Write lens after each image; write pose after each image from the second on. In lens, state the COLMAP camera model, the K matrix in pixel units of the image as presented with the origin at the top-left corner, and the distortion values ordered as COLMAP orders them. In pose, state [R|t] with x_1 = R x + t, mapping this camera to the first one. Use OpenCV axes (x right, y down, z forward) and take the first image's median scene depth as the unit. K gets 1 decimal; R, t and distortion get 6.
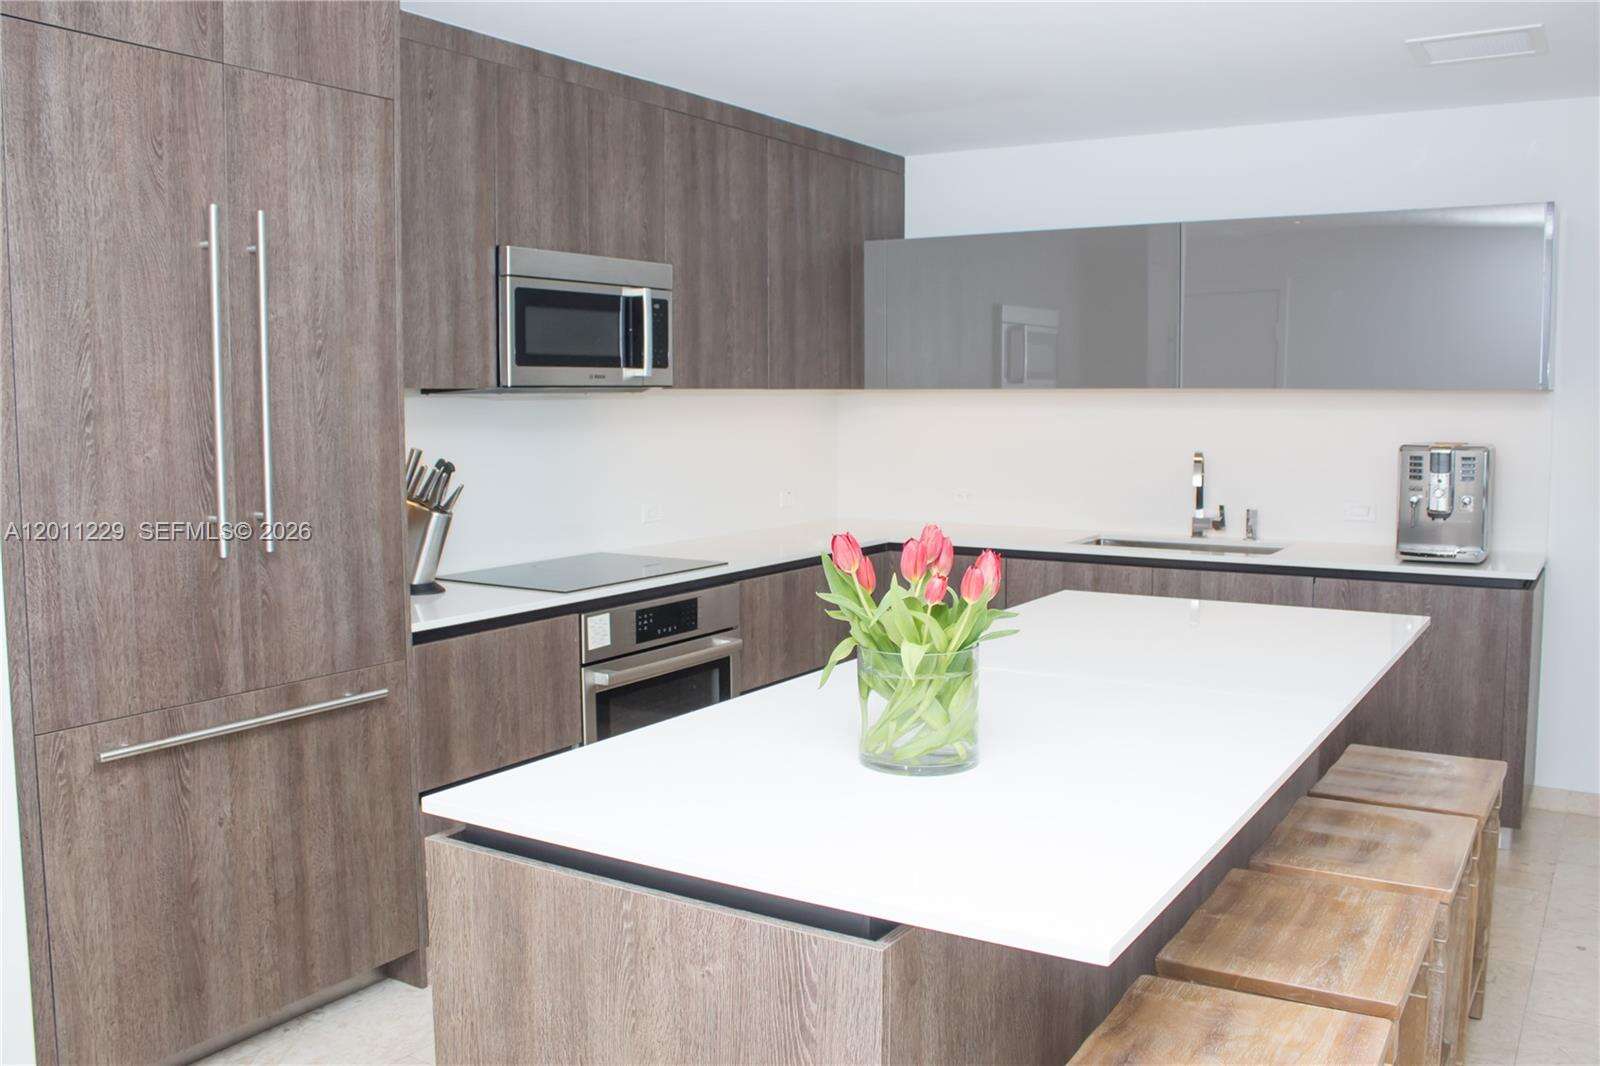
lens RADIAL K [[1430.2, 0, 803.8], [0, 1430.2, 527.5], [0, 0, 1]] dist [-0.165399, 0.147377]
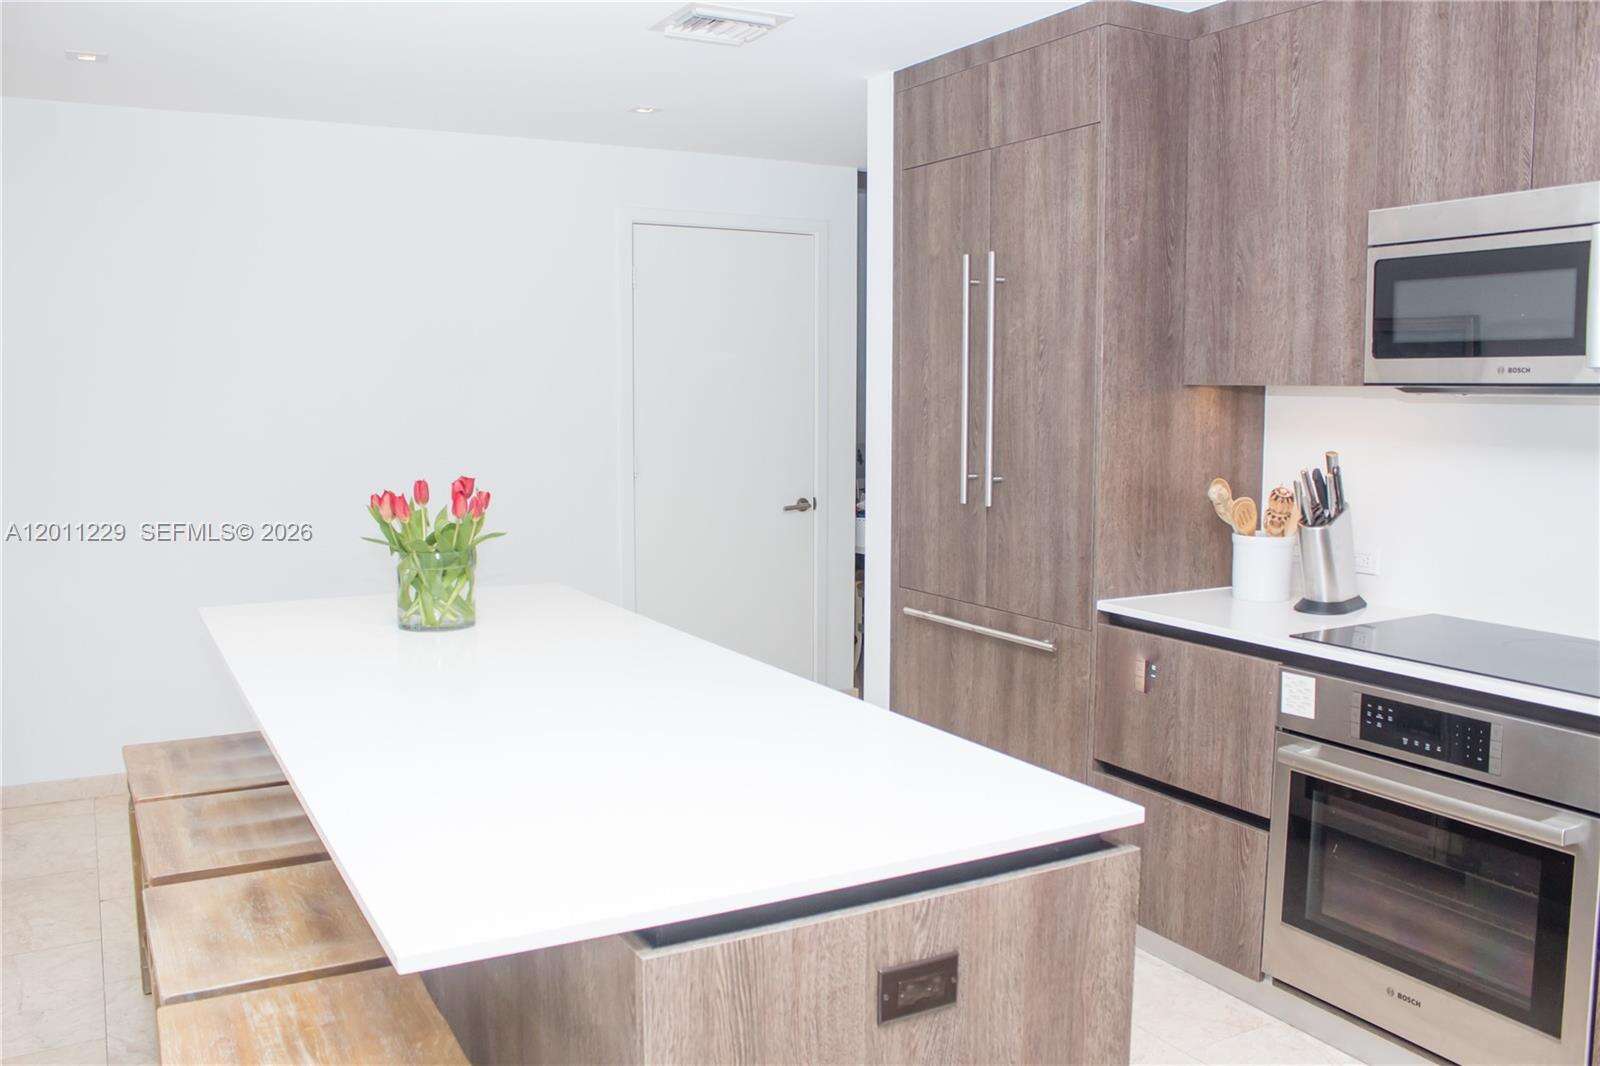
lens RADIAL K [[1348.0, 0, 793.9], [0, 1348.0, 528.1], [0, 0, 1]] dist [-0.166167, 0.145503]
pose [[-0.500533, 0.087121, -0.861322, 0.767492], [-0.083552, 0.985418, 0.148227, -0.128216], [0.861676, 0.146158, -0.485955, 1.375168]]
